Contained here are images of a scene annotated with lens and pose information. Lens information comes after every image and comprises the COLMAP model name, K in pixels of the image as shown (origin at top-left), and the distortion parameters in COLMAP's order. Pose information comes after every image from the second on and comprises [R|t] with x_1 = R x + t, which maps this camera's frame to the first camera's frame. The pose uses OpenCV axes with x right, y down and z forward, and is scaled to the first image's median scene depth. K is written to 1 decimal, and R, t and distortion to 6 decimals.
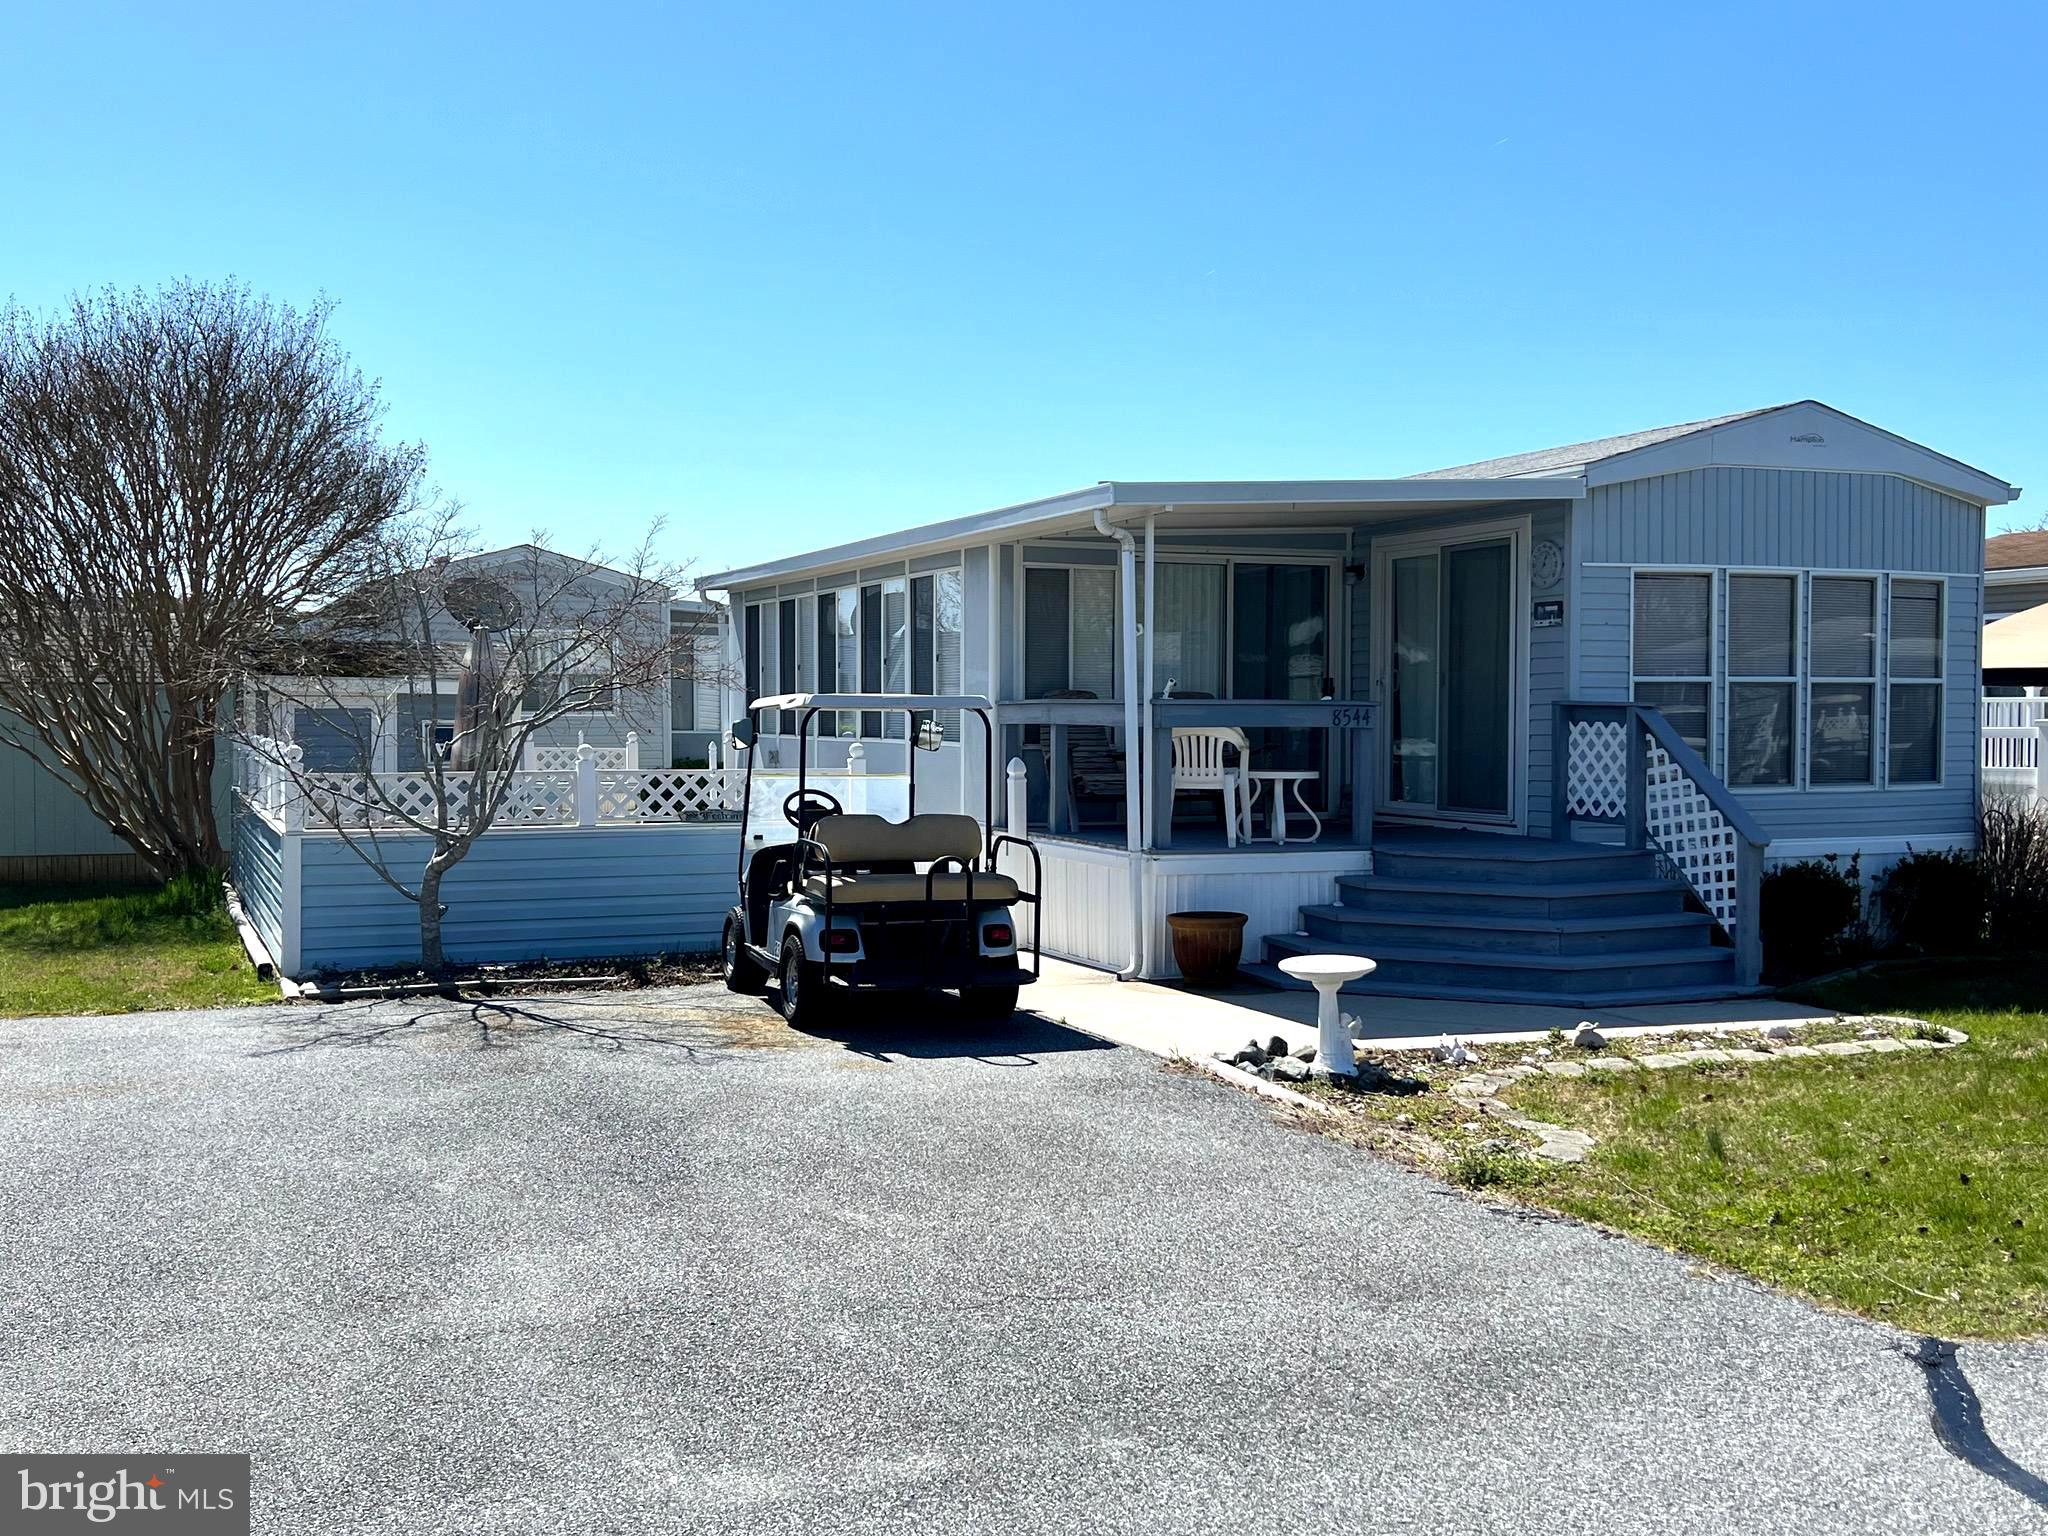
lens RADIAL K [[2101.7, 0, 1021.0], [0, 2101.7, 757.3], [0, 0, 1]] dist [0.043497, 0.000000]
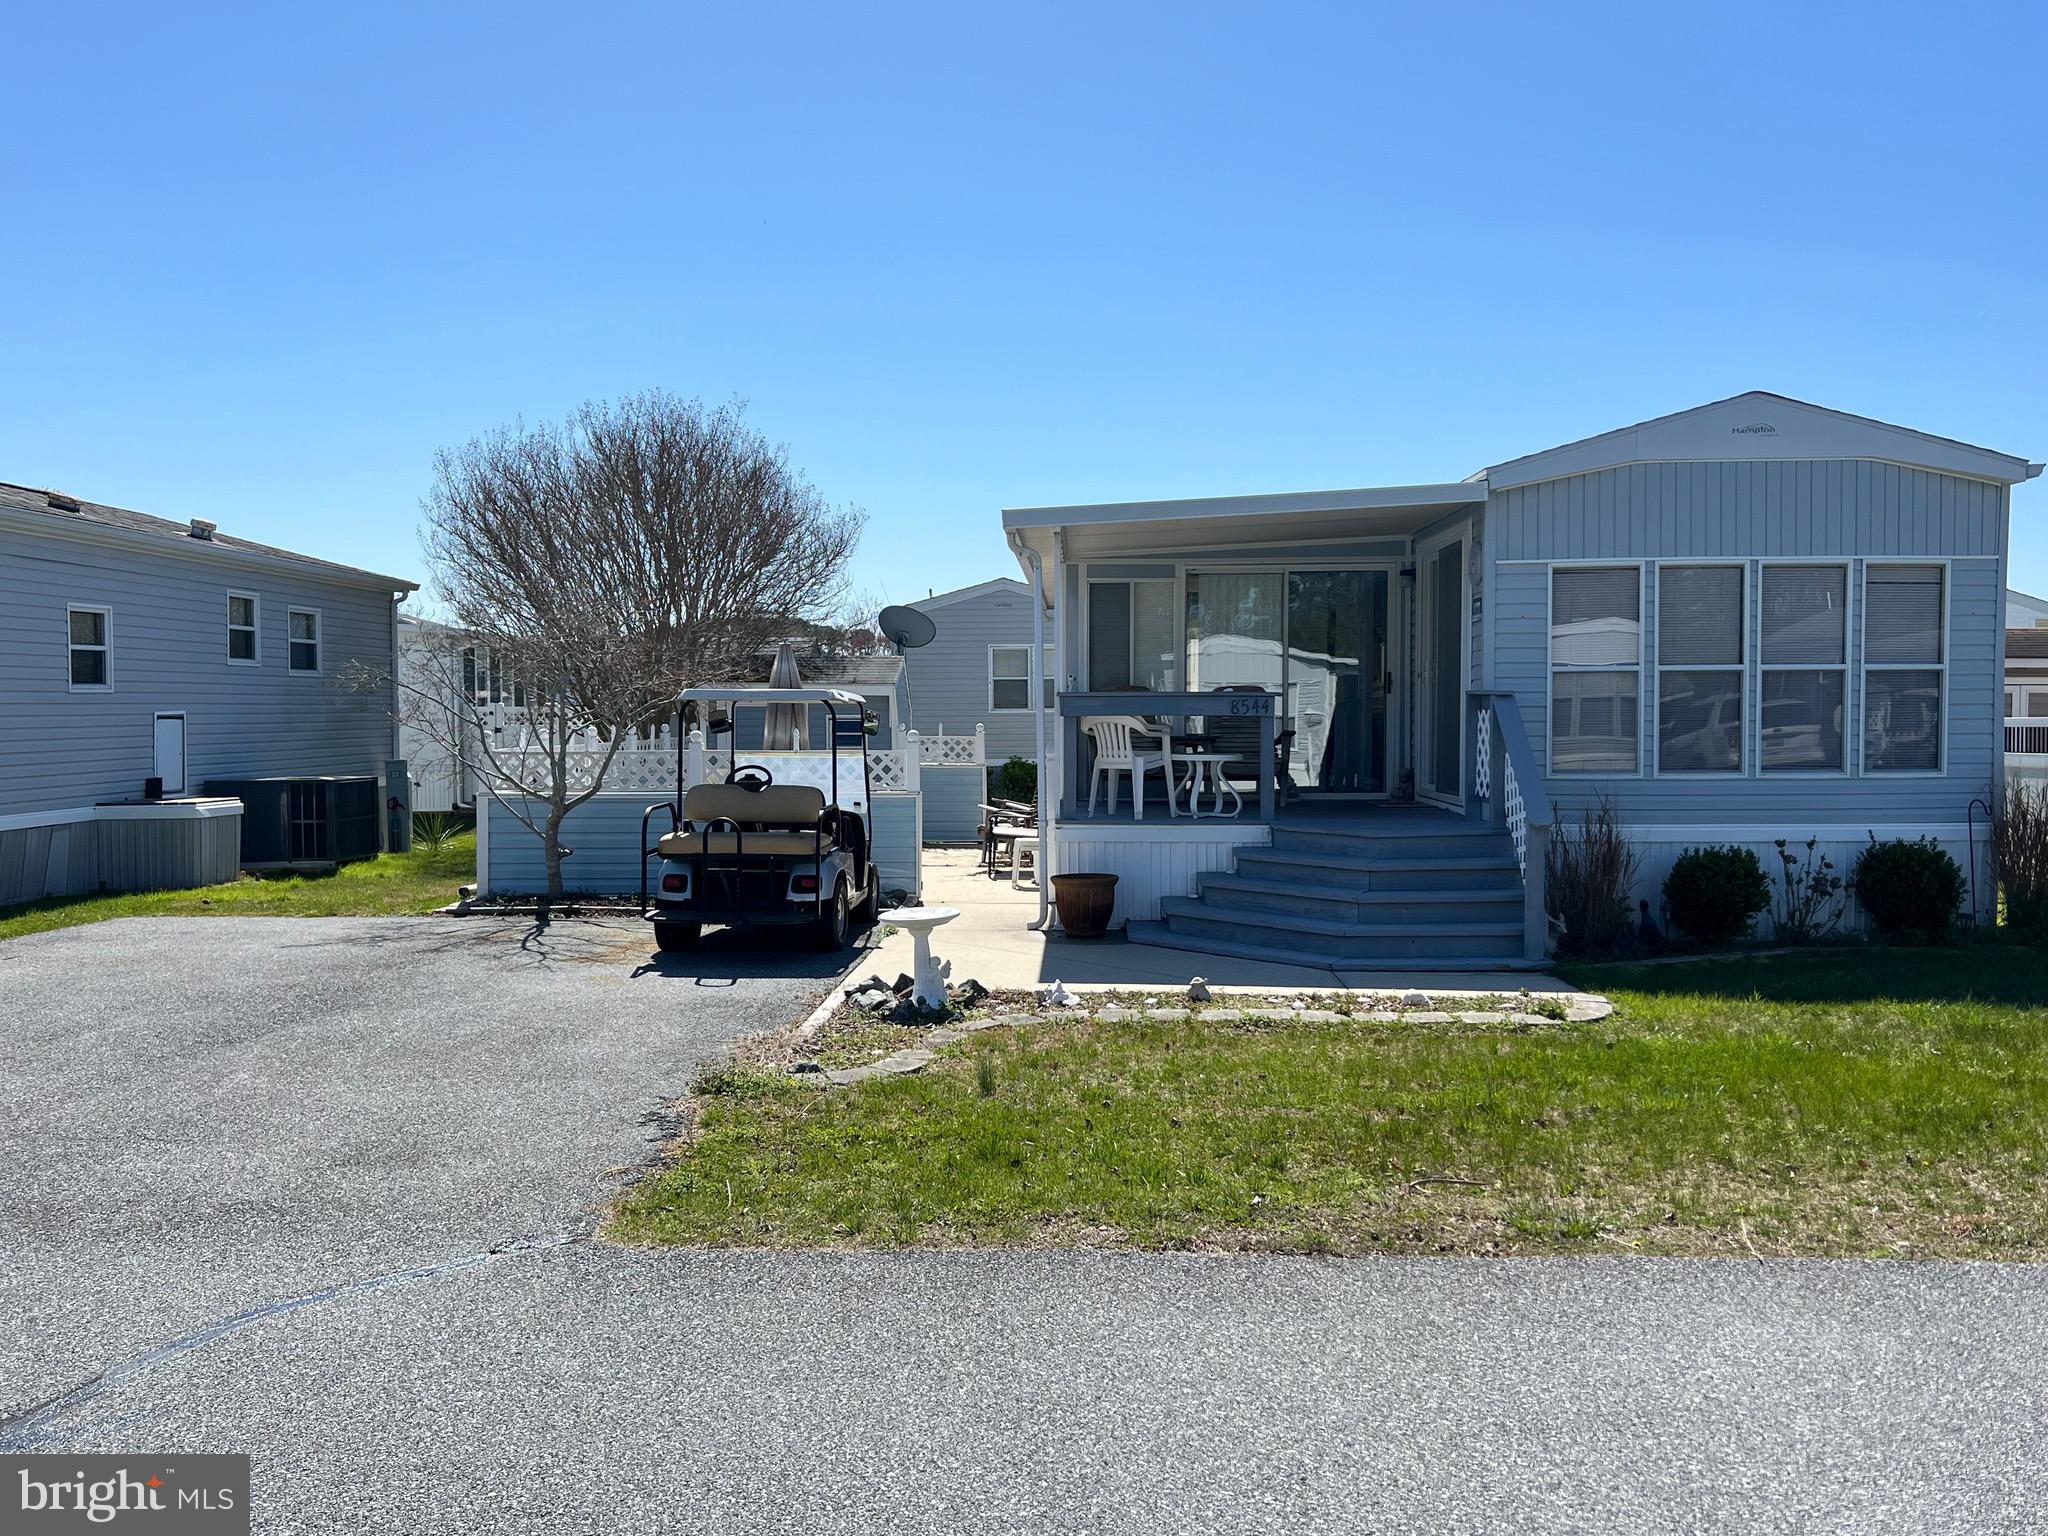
lens RADIAL K [[1744.2, 0, 1026.7], [0, 1744.2, 779.4], [0, 0, 1]] dist [0.014218, -0.002353]
pose [[0.912584, 0.011246, -0.408734, 0.417924], [-0.003991, 0.999819, 0.018599, 0.003070], [0.408869, -0.015341, 0.912464, 0.095312]]
